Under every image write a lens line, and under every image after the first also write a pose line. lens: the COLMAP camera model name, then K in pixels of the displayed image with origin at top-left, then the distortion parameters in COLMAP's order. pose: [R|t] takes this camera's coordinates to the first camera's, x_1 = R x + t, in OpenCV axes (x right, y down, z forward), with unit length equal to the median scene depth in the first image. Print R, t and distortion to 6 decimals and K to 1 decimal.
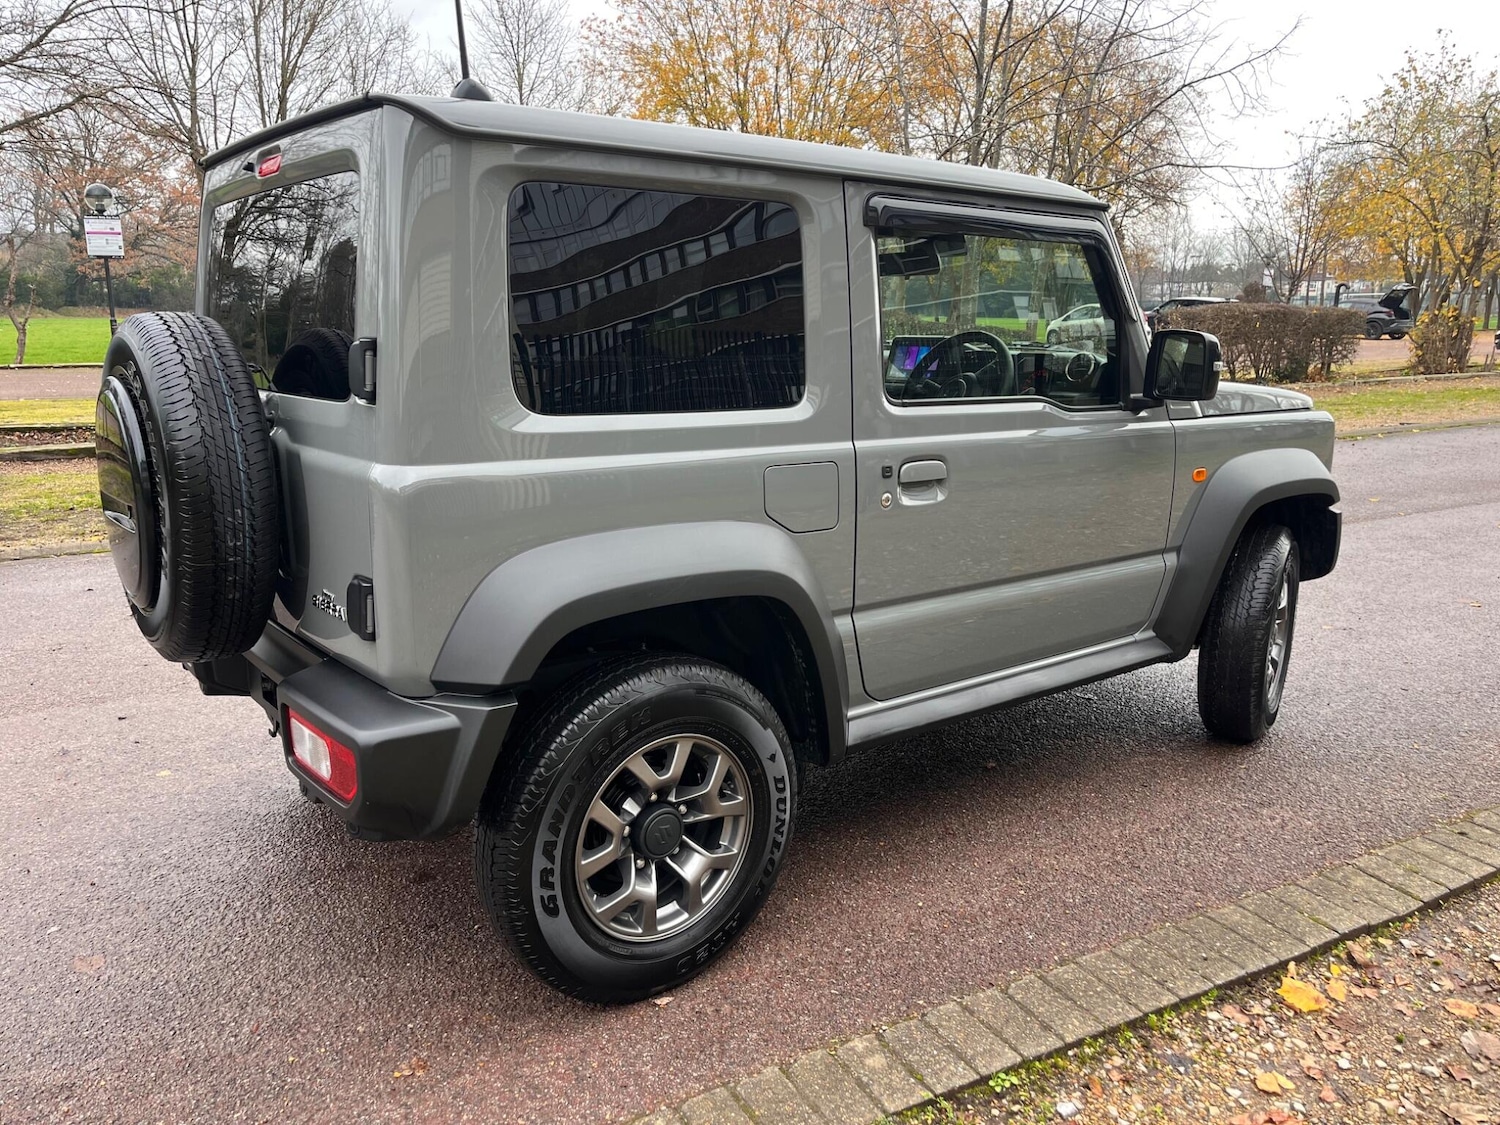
lens RADIAL K [[1171.5, 0, 749.8], [0, 1171.5, 564.5], [0, 0, 1]] dist [0.072994, -0.105791]
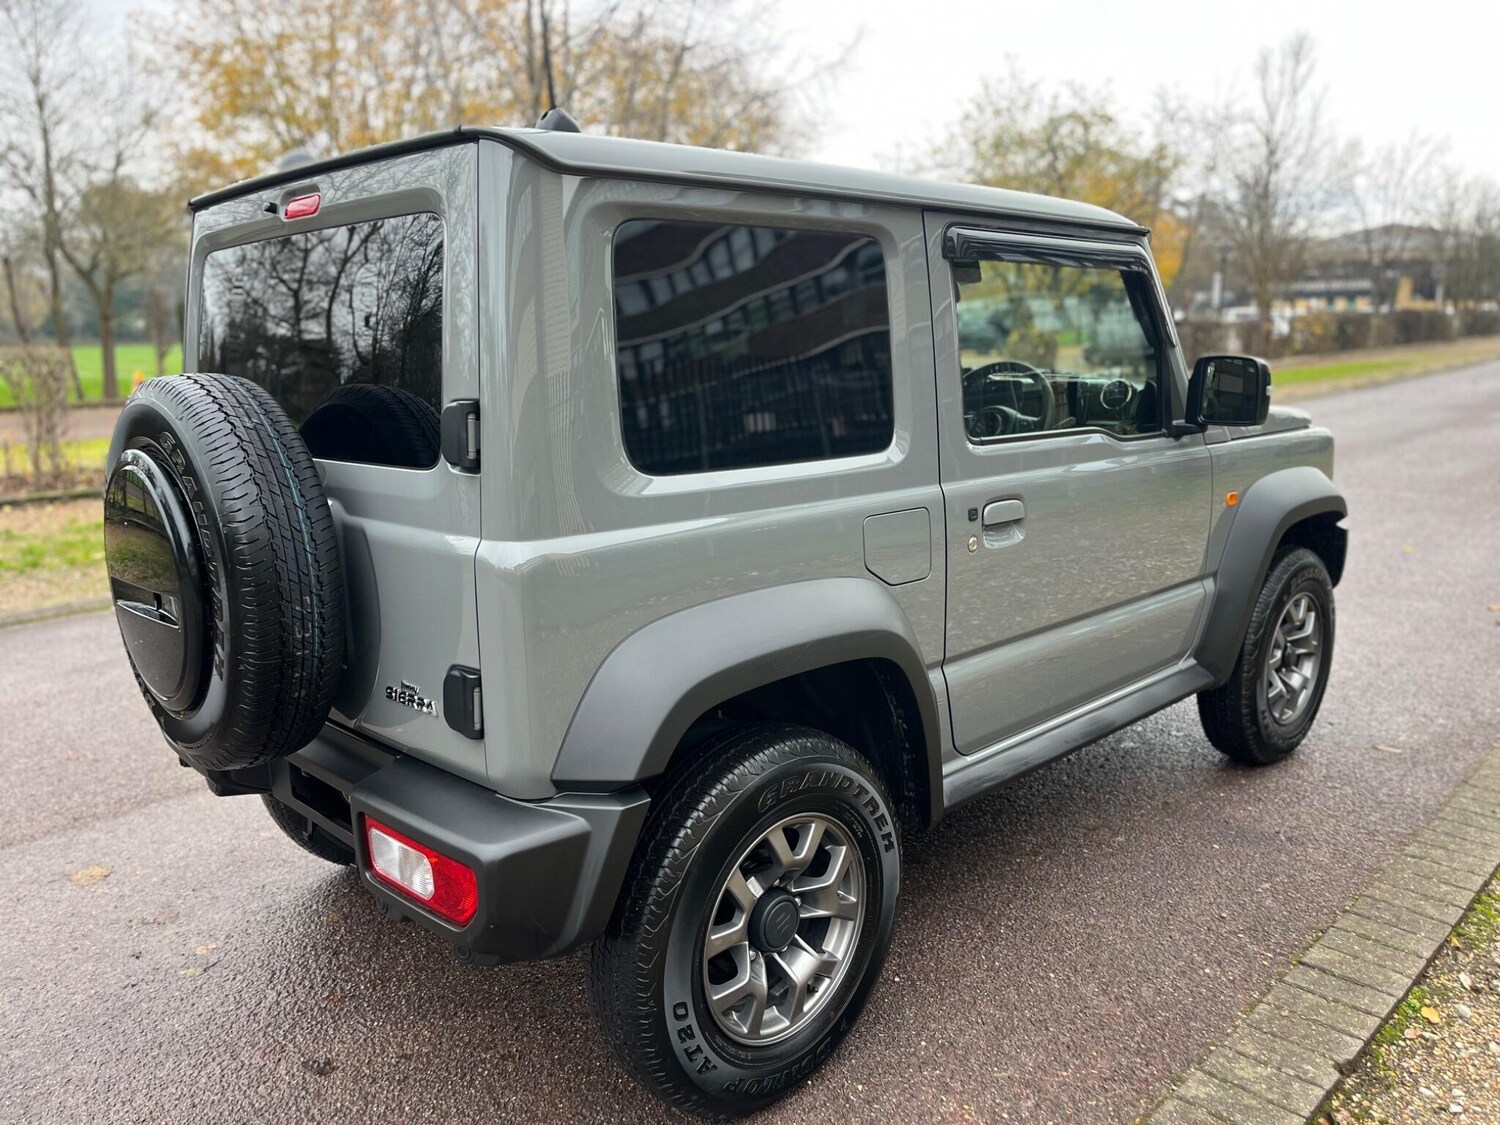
lens RADIAL K [[1171.5, 0, 752.3], [0, 1171.5, 565.7], [0, 0, 1]] dist [0.072994, -0.105791]
pose [[0.993481, -0.047876, 0.103452, -0.167622], [0.049524, 0.998683, -0.013412, -0.035886], [-0.102674, 0.018448, 0.994544, 0.079649]]
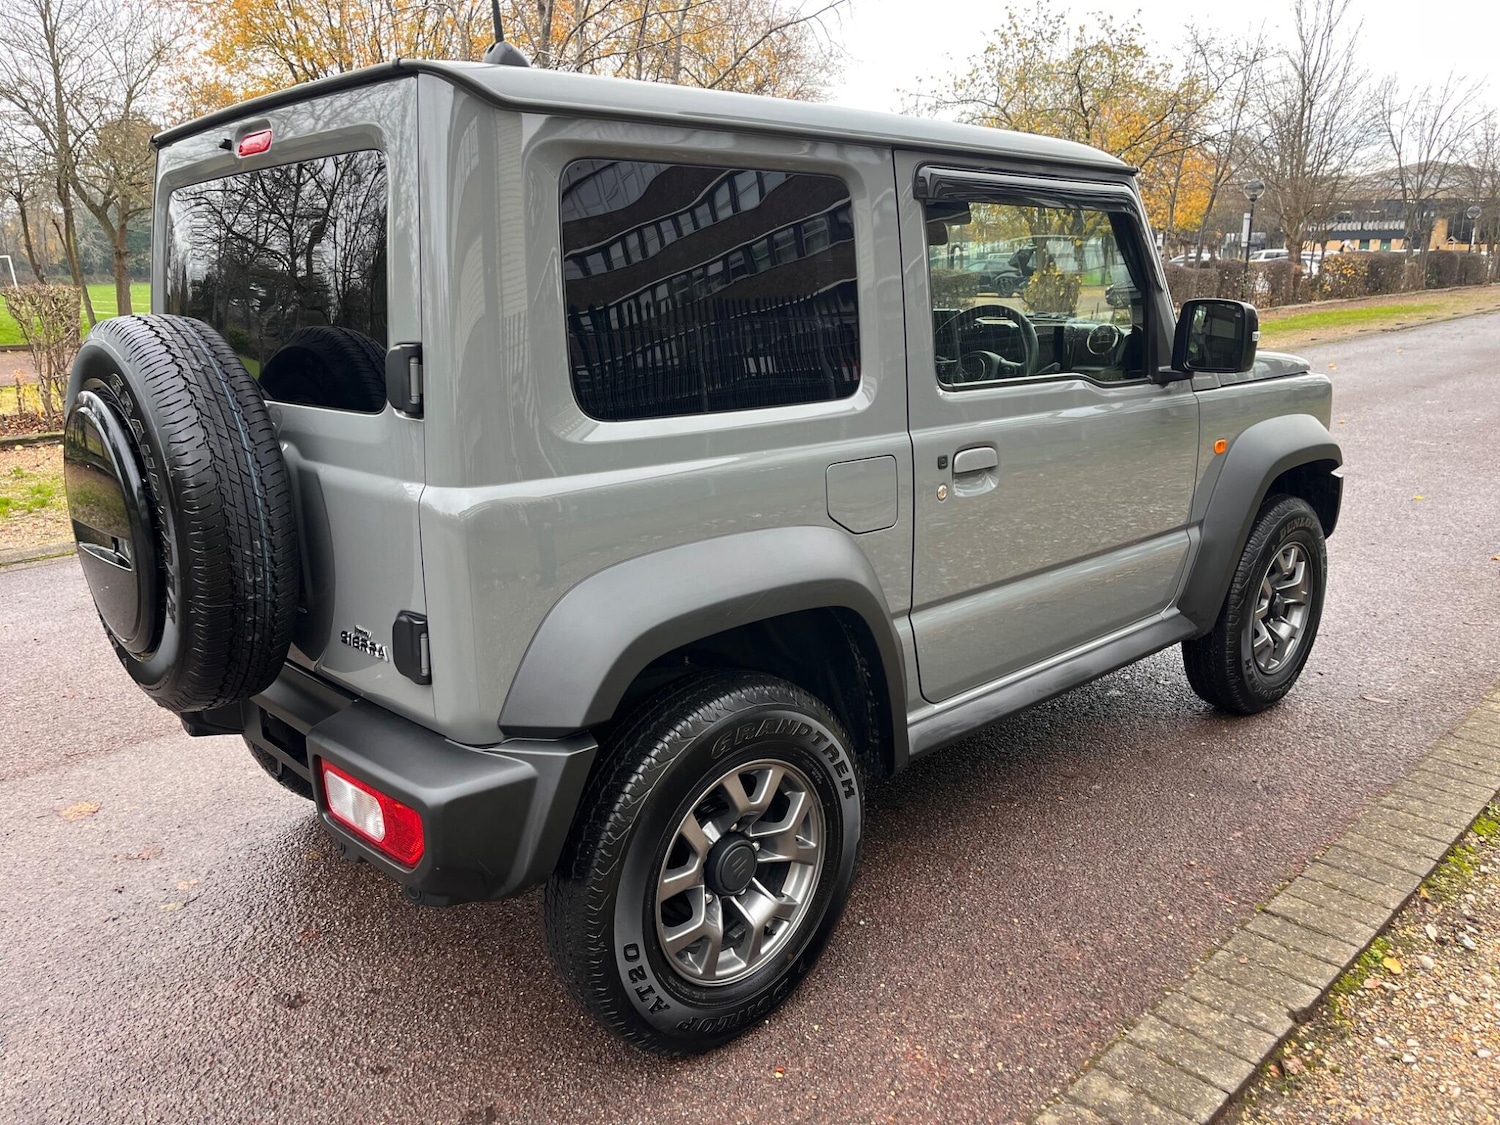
lens RADIAL K [[1171.5, 0, 754.2], [0, 1171.5, 569.8], [0, 0, 1]] dist [0.072994, -0.105791]
pose [[0.995365, -0.045459, 0.084743, -0.121475], [0.042417, 0.998401, 0.037359, -0.036735], [-0.086305, -0.033591, 0.995702, 0.080171]]
